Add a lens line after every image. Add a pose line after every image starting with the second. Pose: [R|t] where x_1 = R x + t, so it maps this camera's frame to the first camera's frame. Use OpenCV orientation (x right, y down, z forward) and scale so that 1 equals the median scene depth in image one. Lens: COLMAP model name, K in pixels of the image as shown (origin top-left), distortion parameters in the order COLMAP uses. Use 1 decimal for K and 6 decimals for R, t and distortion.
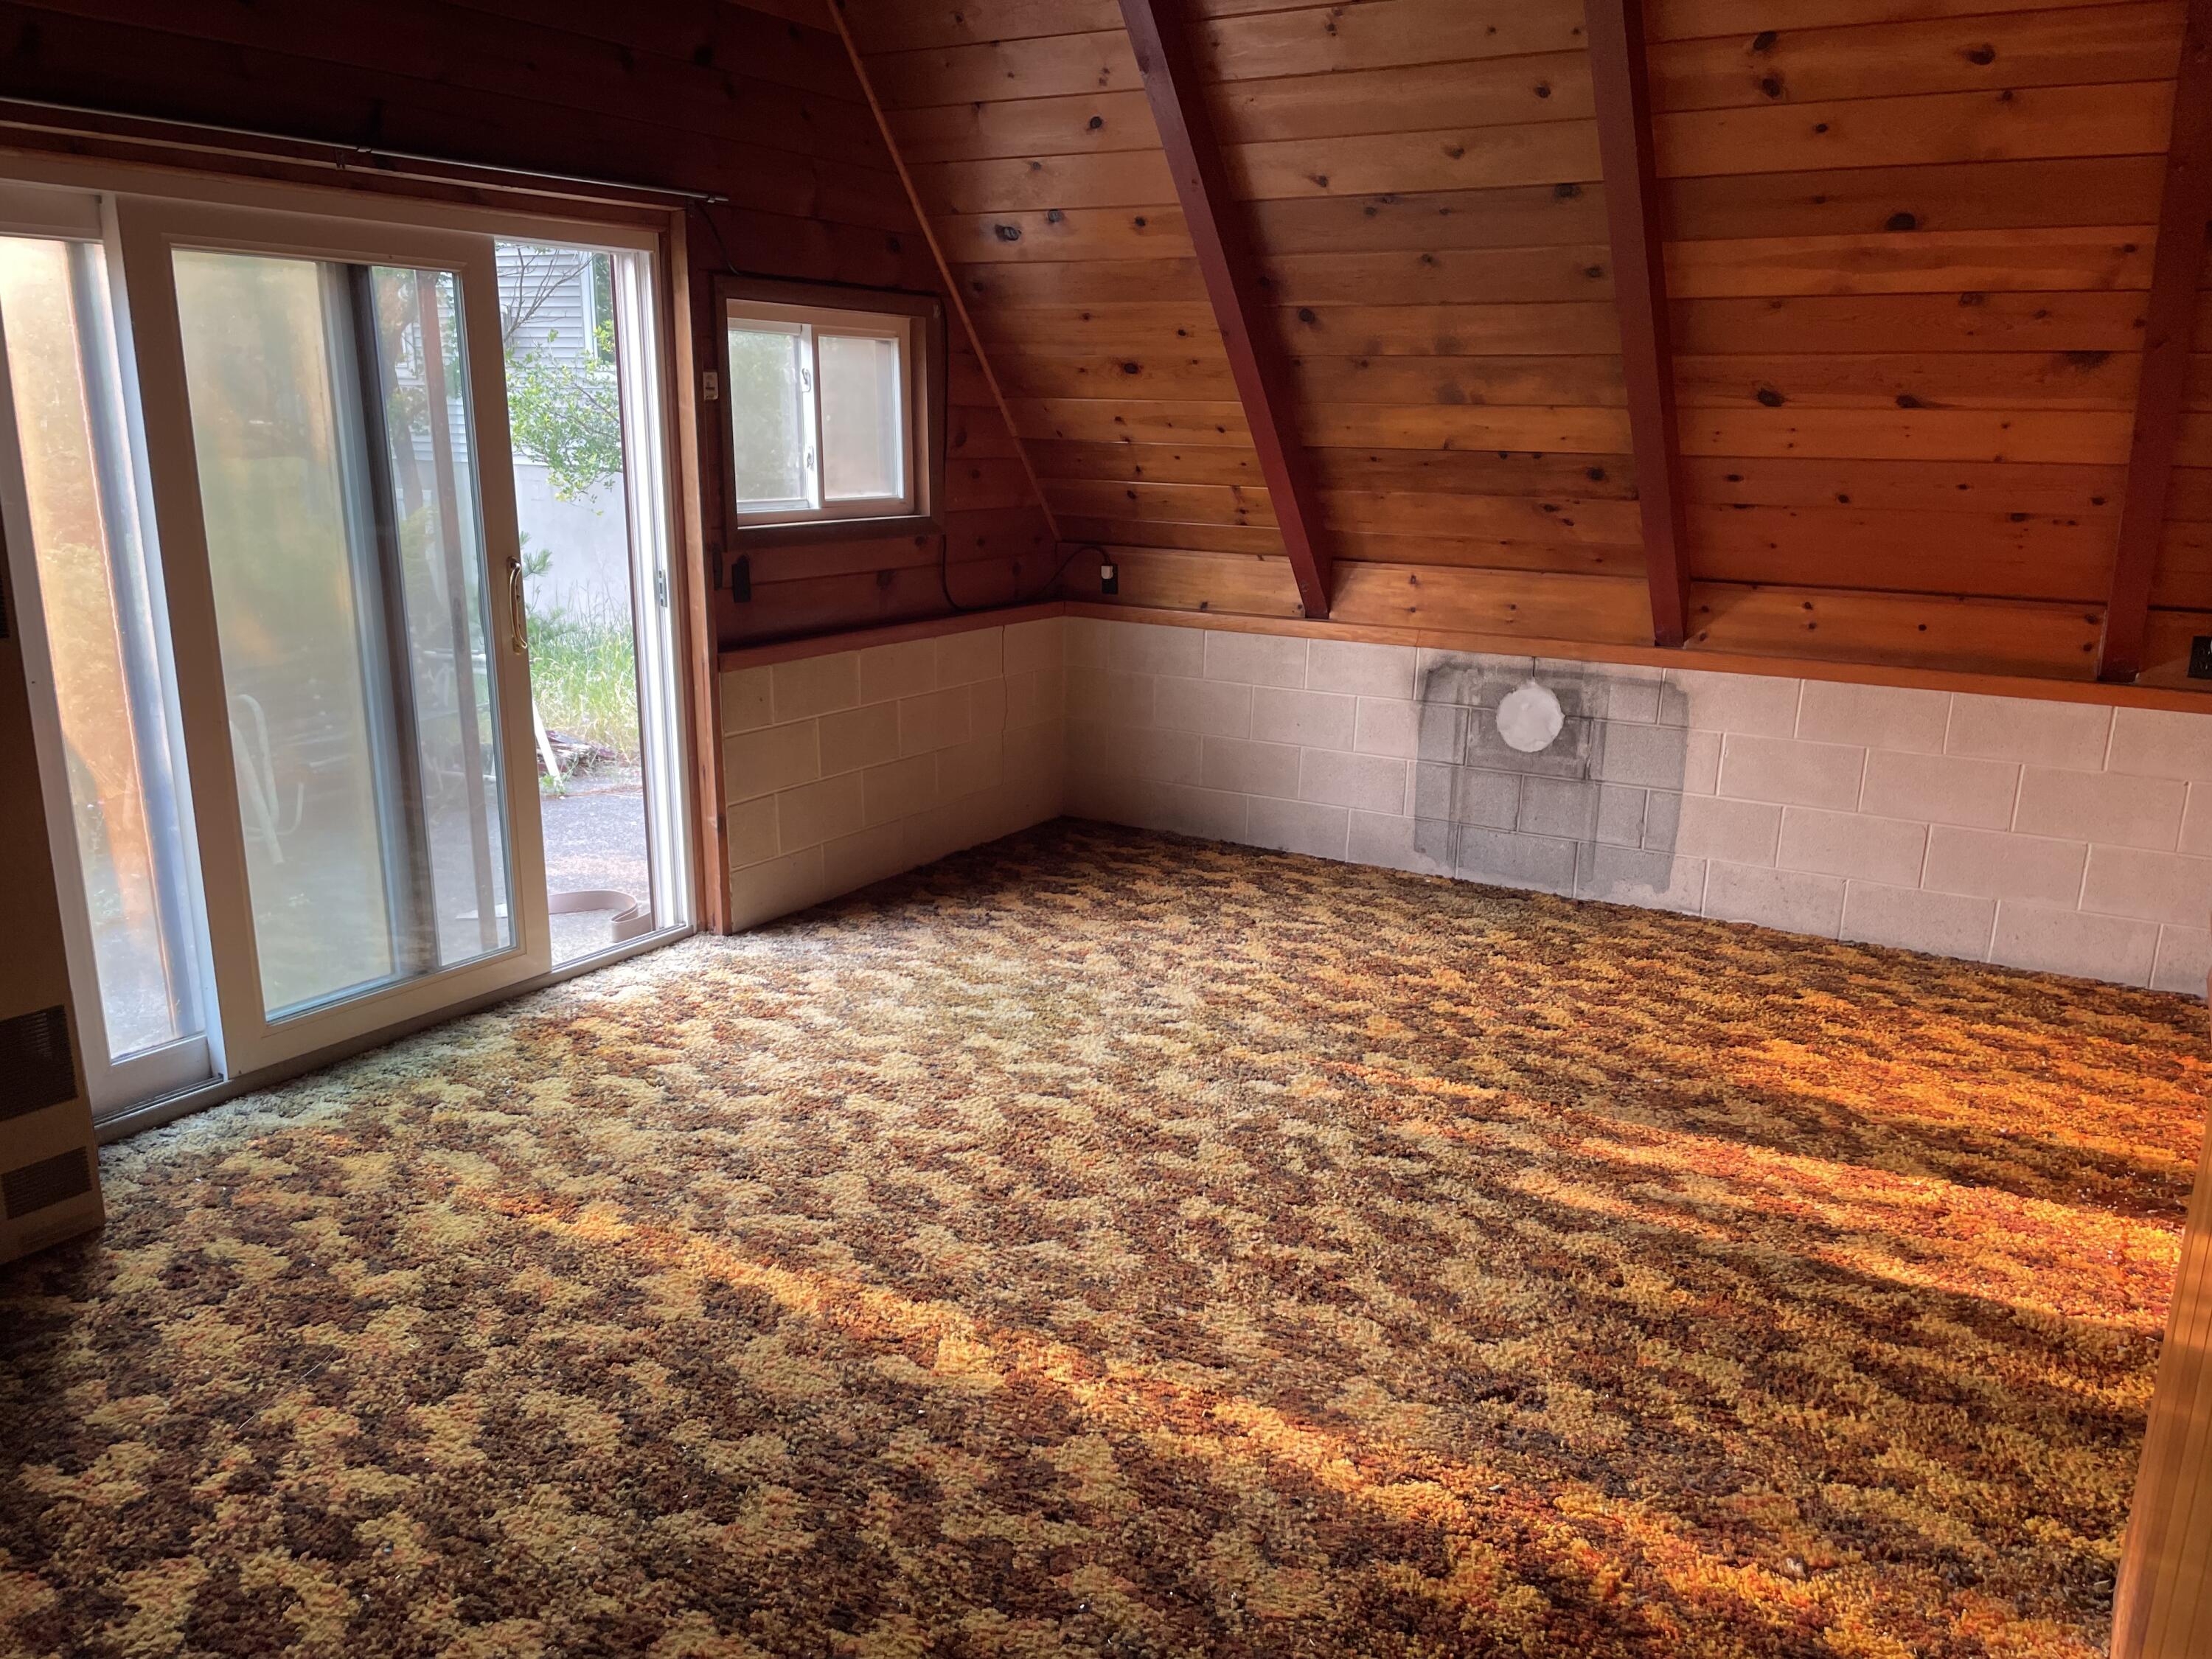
lens RADIAL K [[1667.6, 0, 1094.4], [0, 1667.6, 847.2], [0, 0, 1]] dist [0.064876, -0.074969]
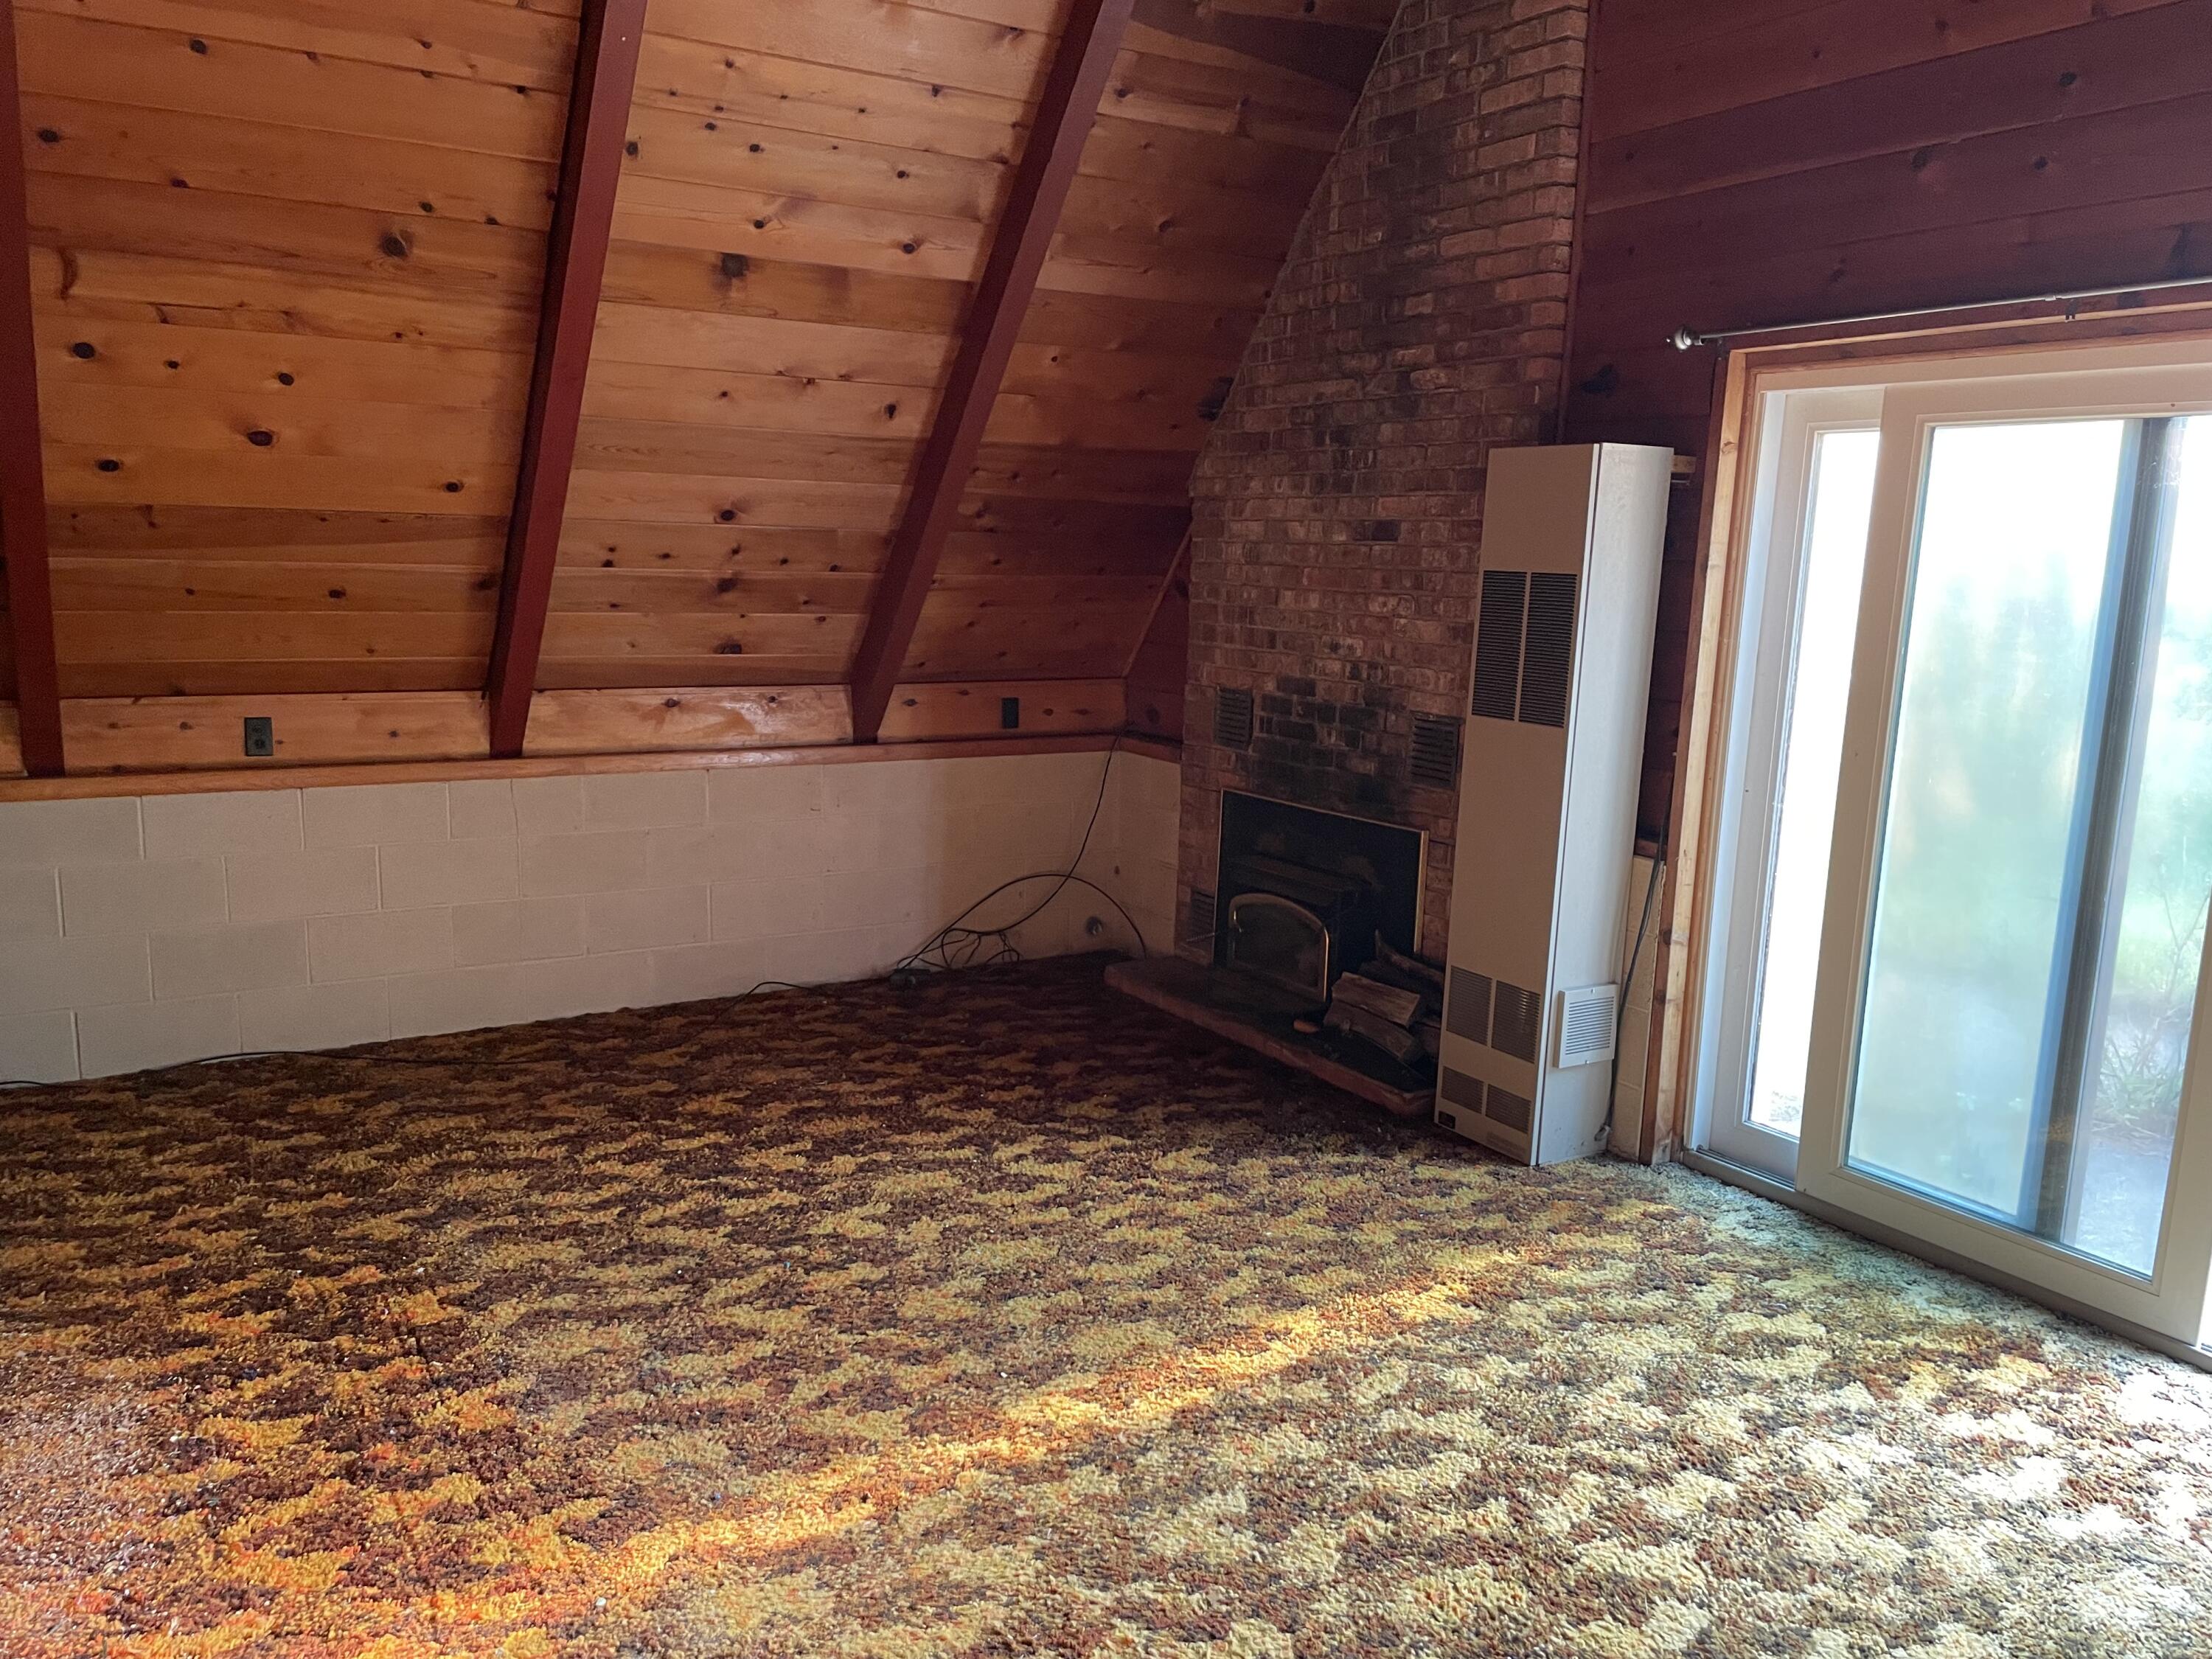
lens RADIAL K [[1667.6, 0, 1097.7], [0, 1667.6, 825.8], [0, 0, 1]] dist [0.064876, -0.074969]
pose [[-0.451327, 0.126804, -0.883303, 0.576260], [-0.255586, 0.930014, 0.264103, -0.235925], [0.854974, 0.344957, -0.387330, 0.922106]]
